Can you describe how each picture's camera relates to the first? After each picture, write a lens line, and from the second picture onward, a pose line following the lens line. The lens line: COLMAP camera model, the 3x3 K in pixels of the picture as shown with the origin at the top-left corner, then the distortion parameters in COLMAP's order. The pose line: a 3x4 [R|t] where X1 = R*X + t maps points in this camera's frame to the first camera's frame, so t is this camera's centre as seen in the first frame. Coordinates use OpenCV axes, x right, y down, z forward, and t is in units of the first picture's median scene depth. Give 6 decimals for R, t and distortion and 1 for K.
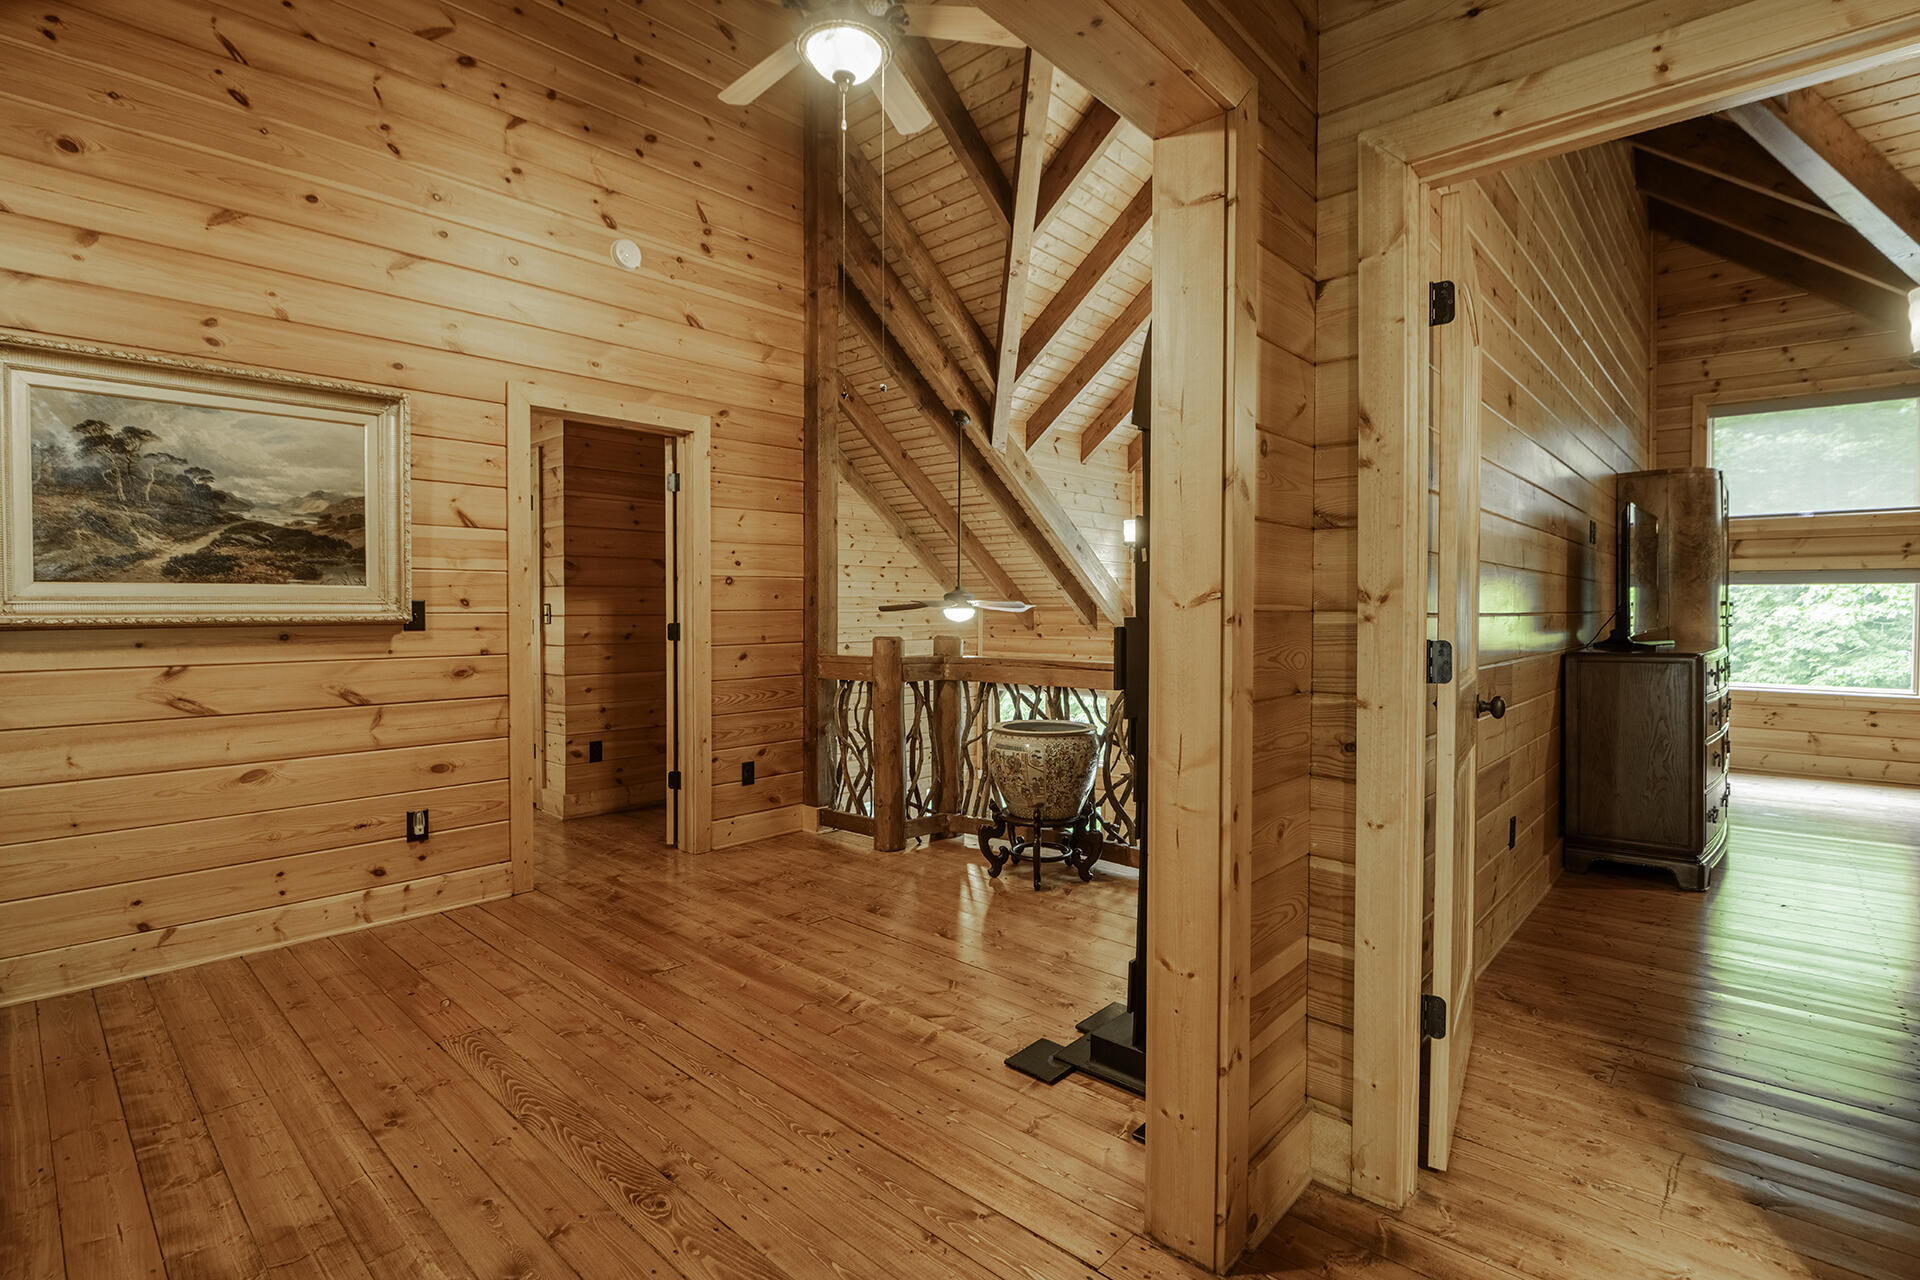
lens RADIAL K [[882.7, 0, 959.8], [0, 882.7, 627.8], [0, 0, 1]] dist [-0.009205, -0.009016]
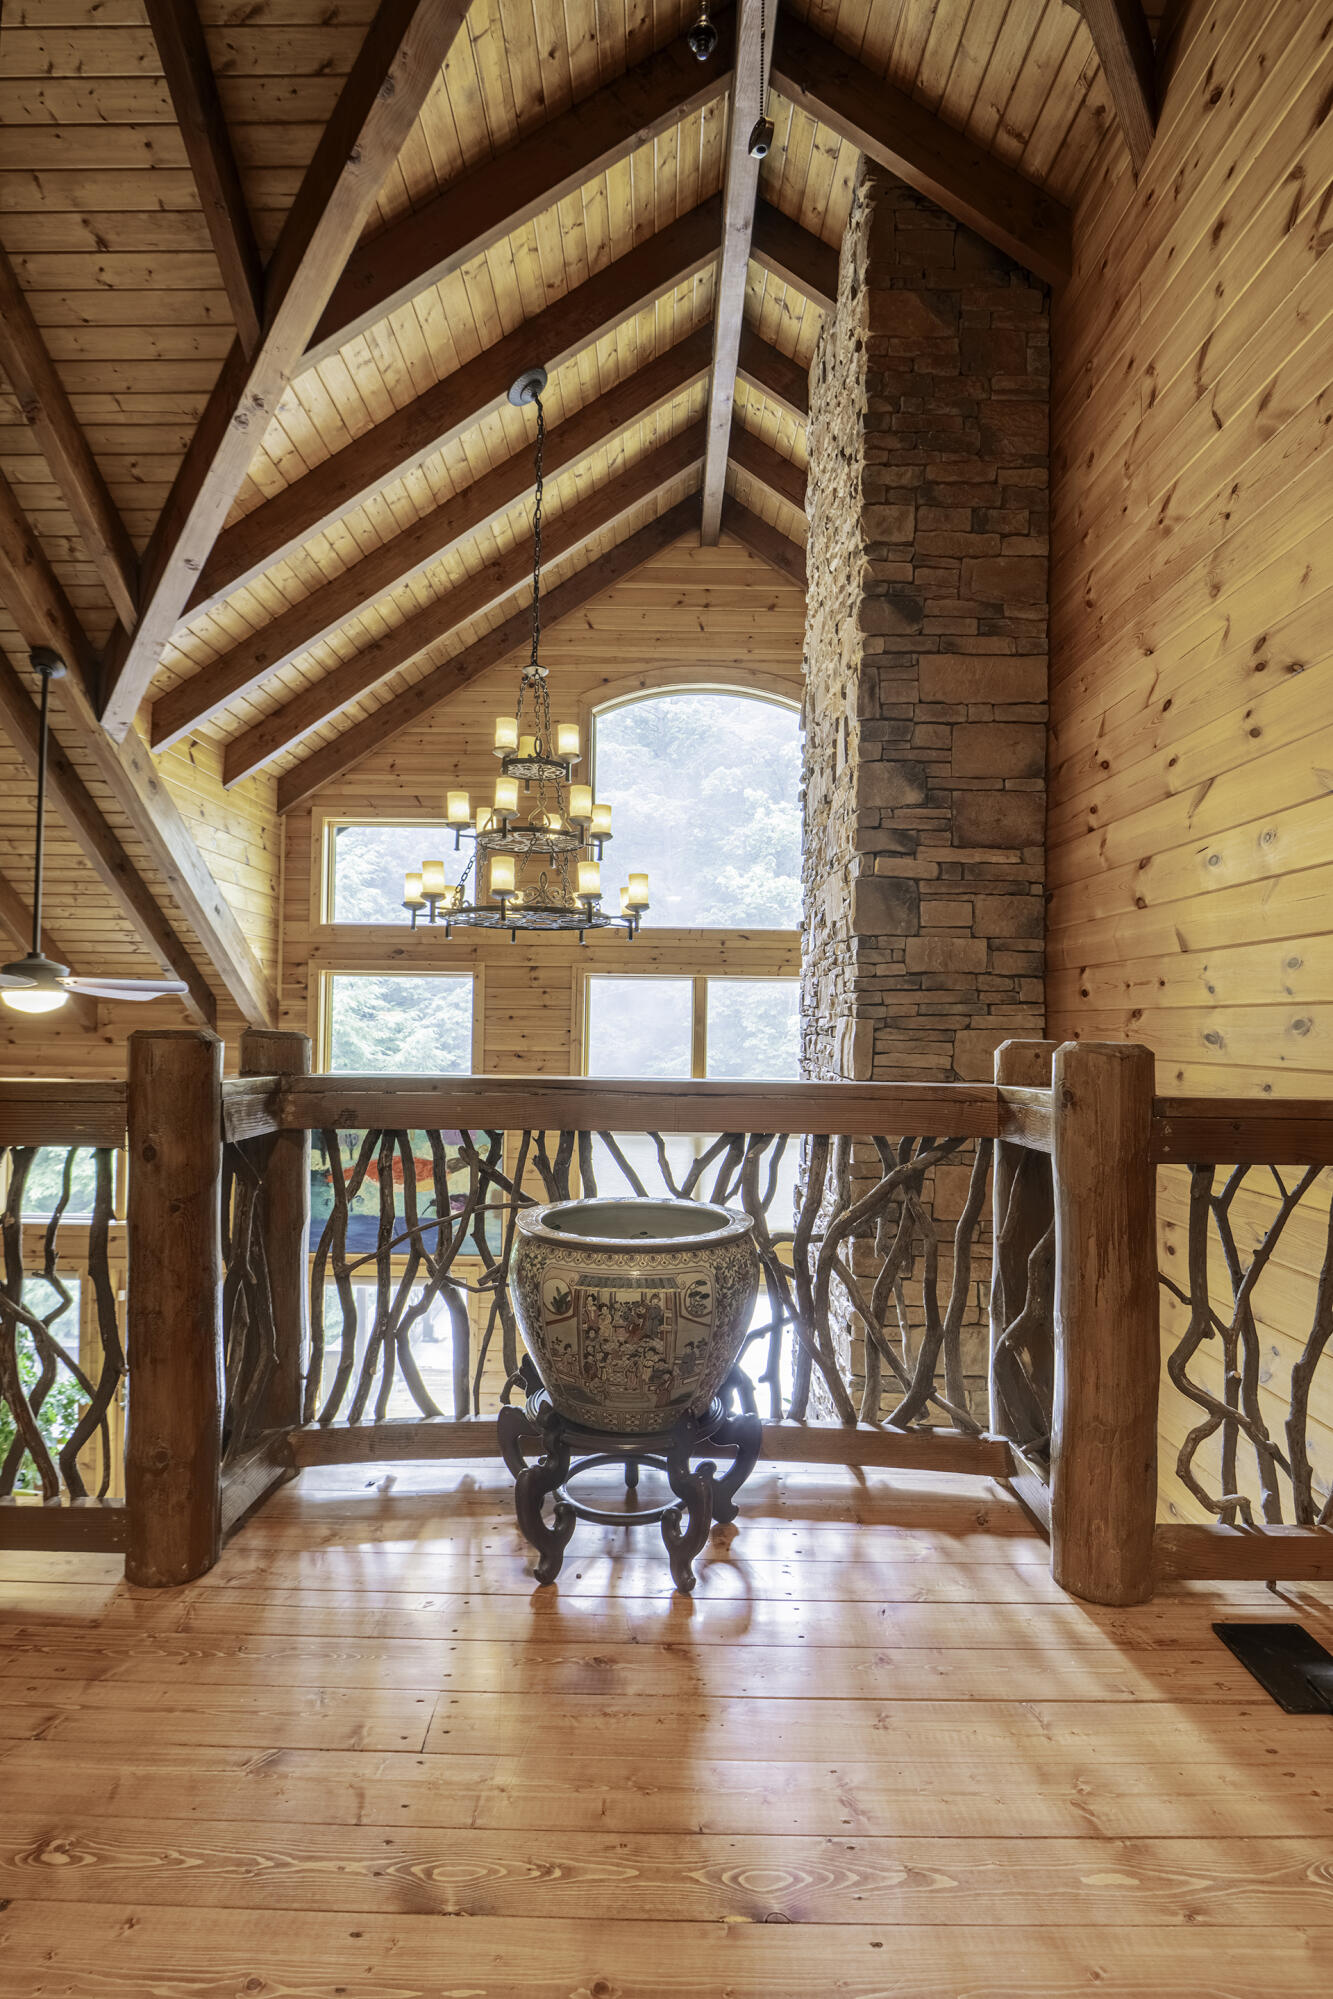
lens RADIAL K [[906.1, 0, 666.7], [0, 906.1, 1019.8], [0, 0, 1]] dist [-0.008348, -0.009536]
pose [[0.723437, 0.017881, 0.690158, -0.254833], [-0.005930, 0.999789, -0.019688, 0.014347], [-0.690364, 0.010151, 0.723391, 0.691541]]
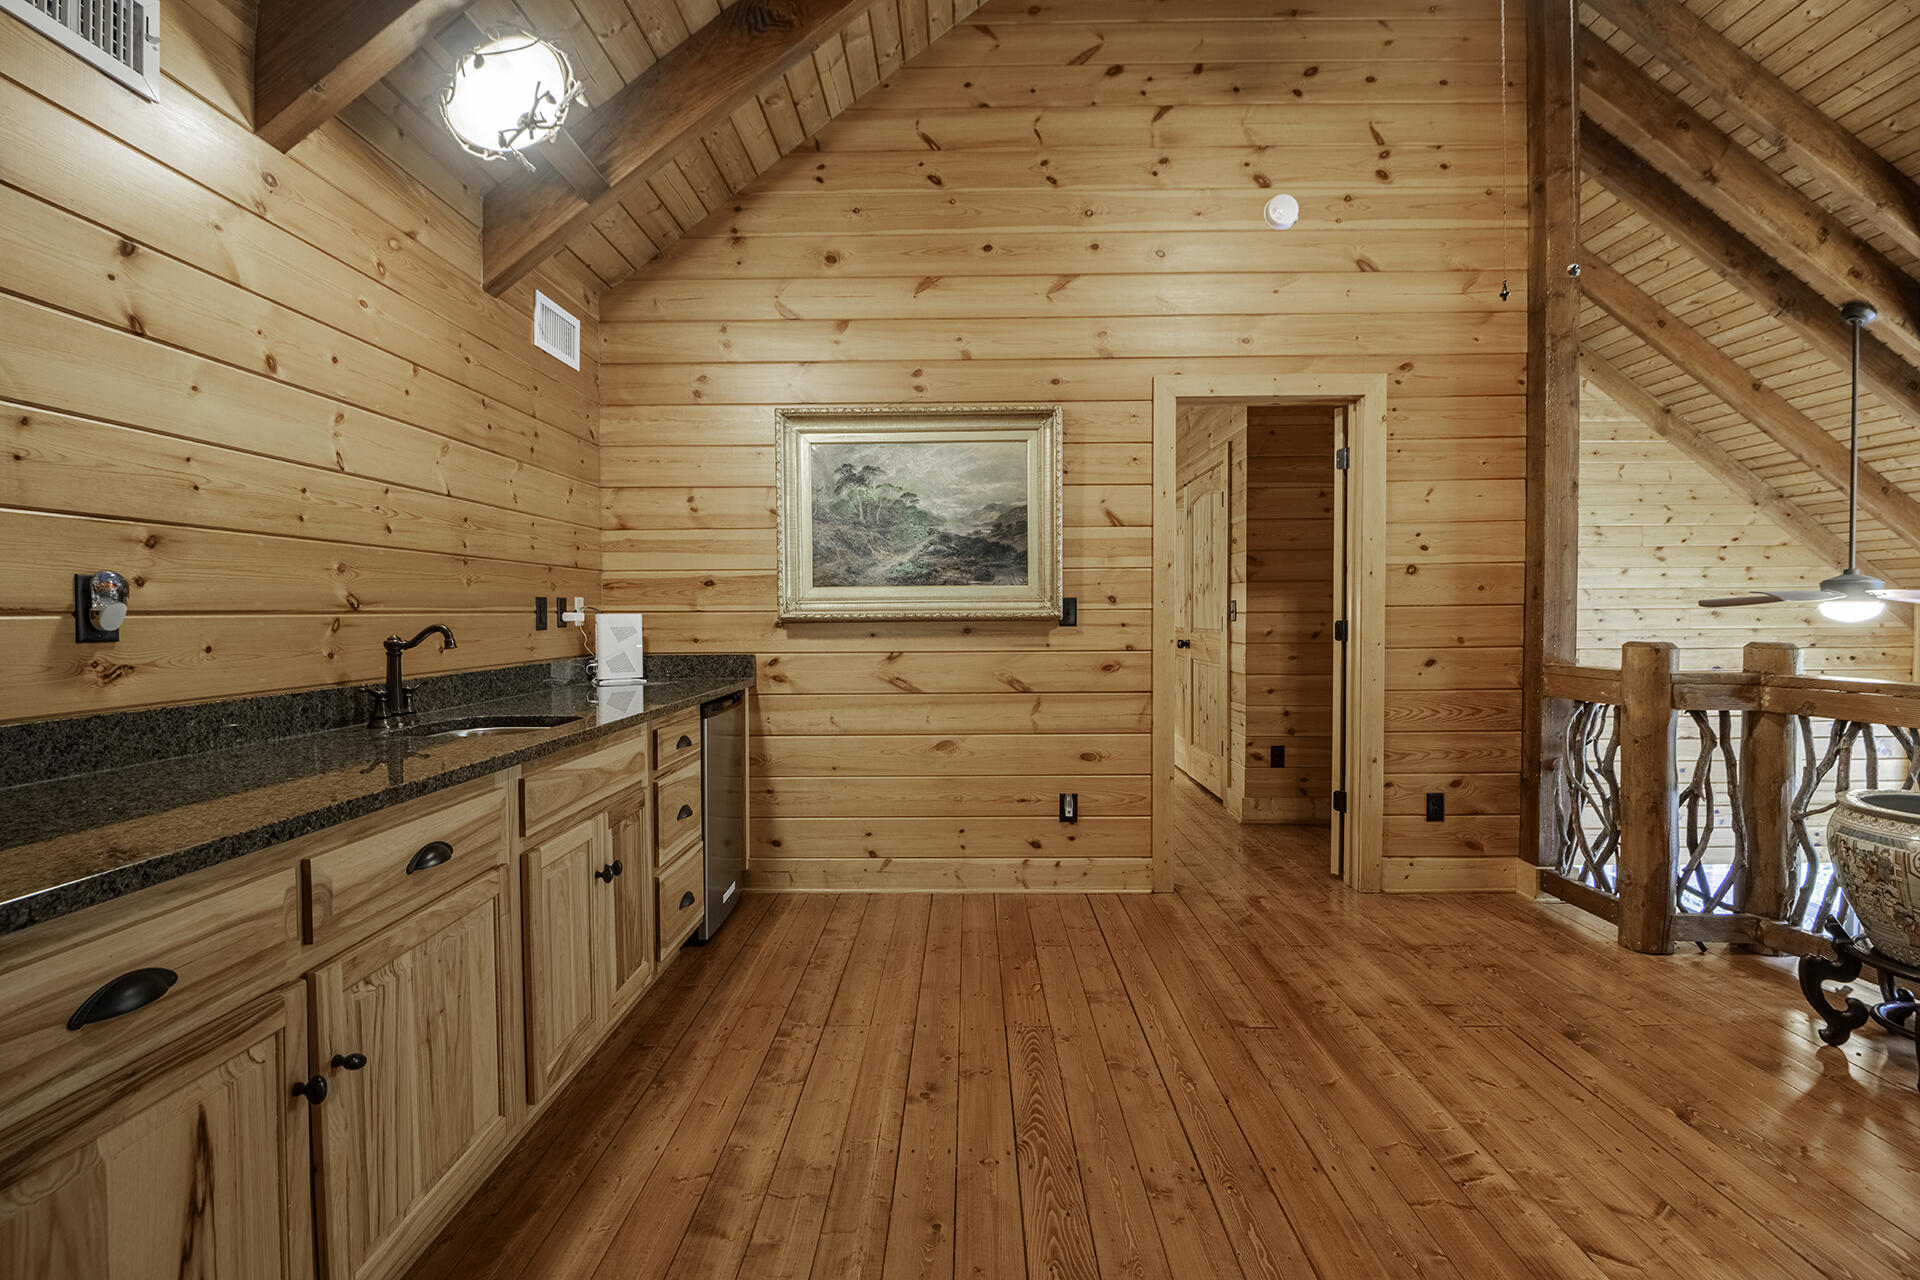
lens RADIAL K [[870.3, 0, 961.7], [0, 870.3, 630.8], [0, 0, 1]] dist [-0.008348, -0.009536]
pose [[0.664276, 0.014505, -0.747347, 0.080231], [-0.010294, 0.999894, 0.010256, -0.000494], [0.747416, 0.000880, 0.664355, 0.182532]]
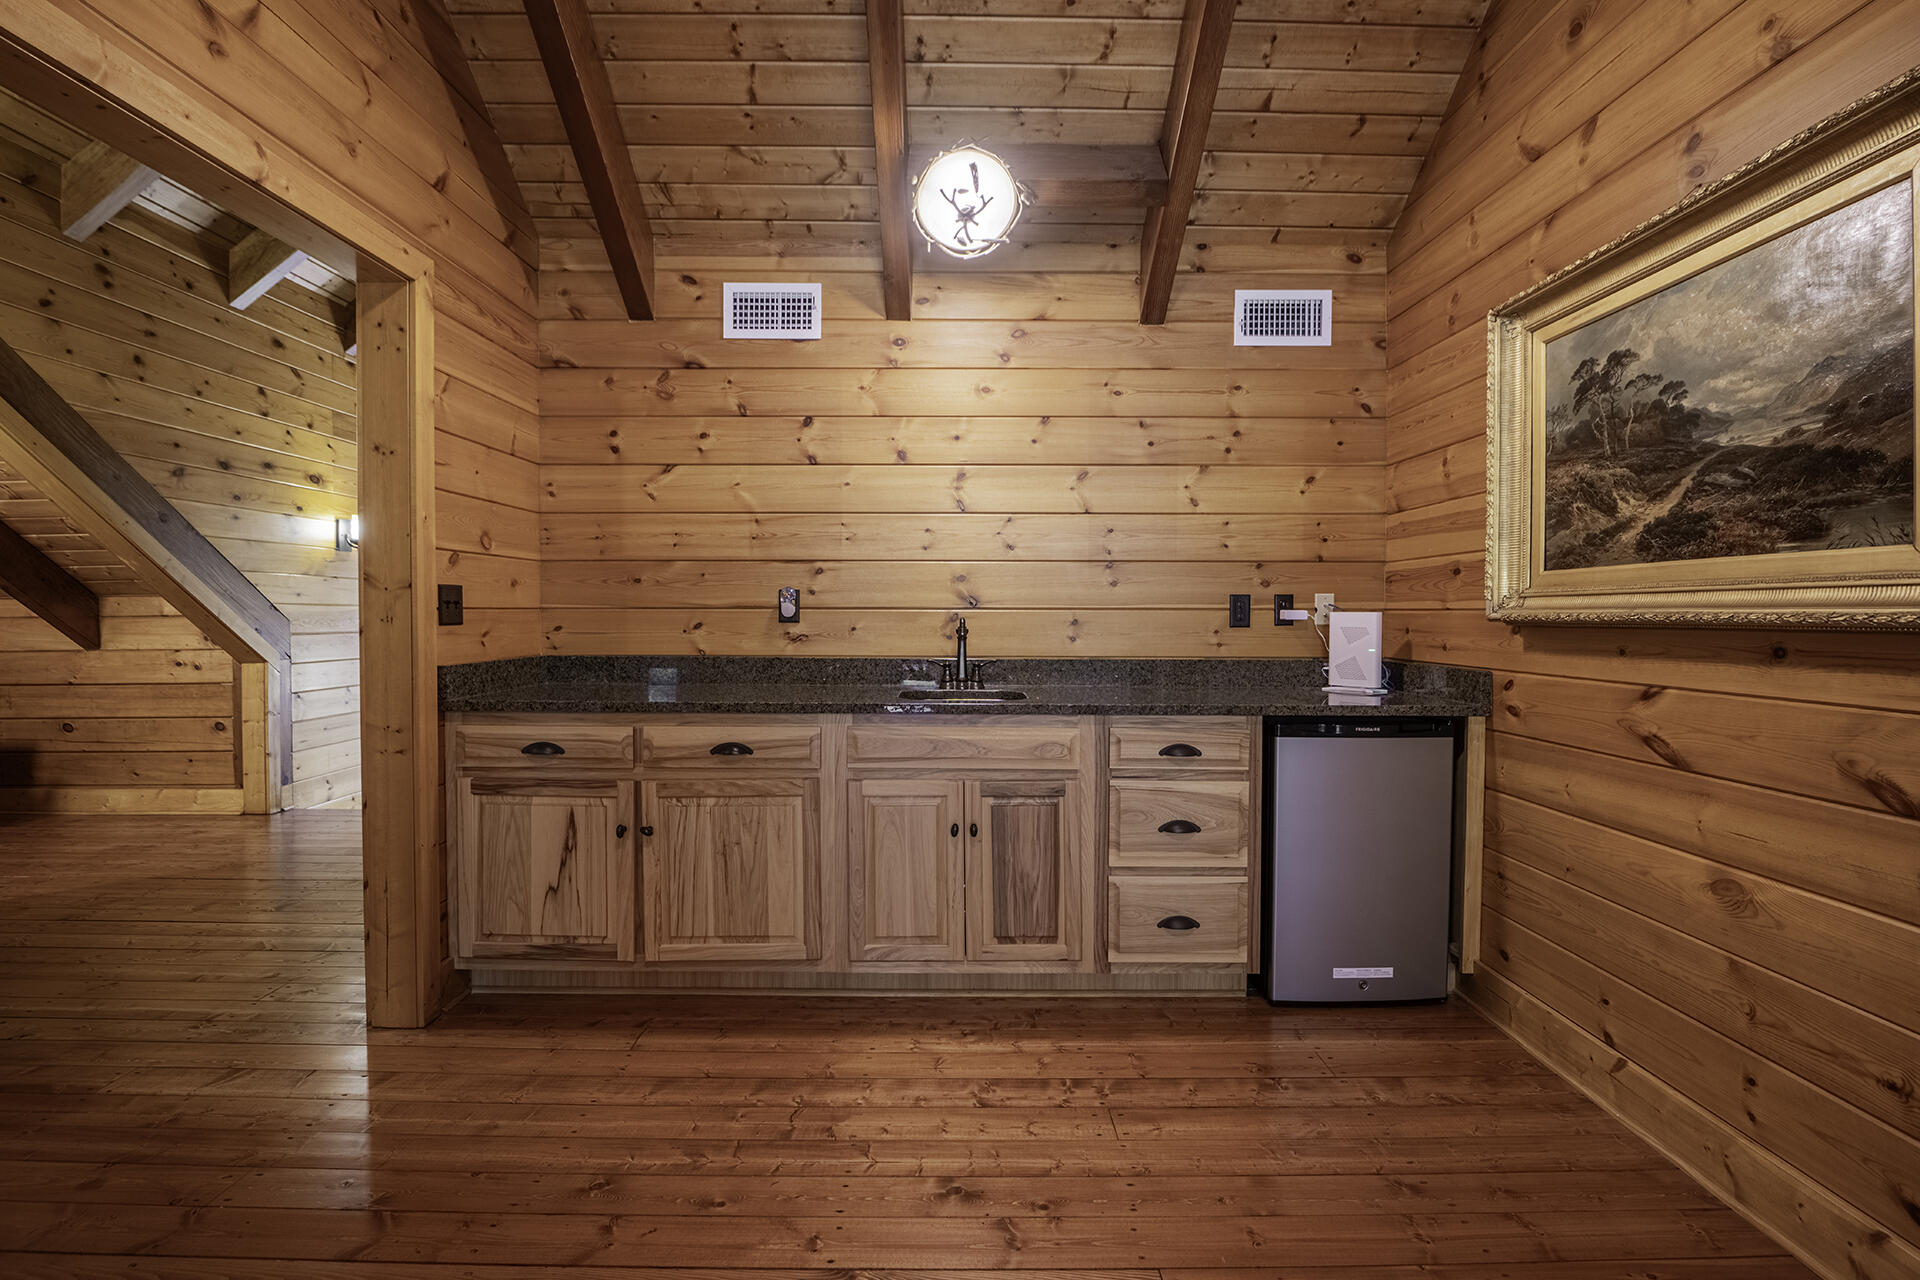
lens RADIAL K [[882.7, 0, 959.8], [0, 882.7, 627.8], [0, 0, 1]] dist [-0.009205, -0.009016]
pose [[-0.735811, 0.010185, -0.677111, -0.037028], [-0.015216, 0.999386, 0.031568, -0.010906], [0.677016, 0.033531, -0.735204, 0.876933]]
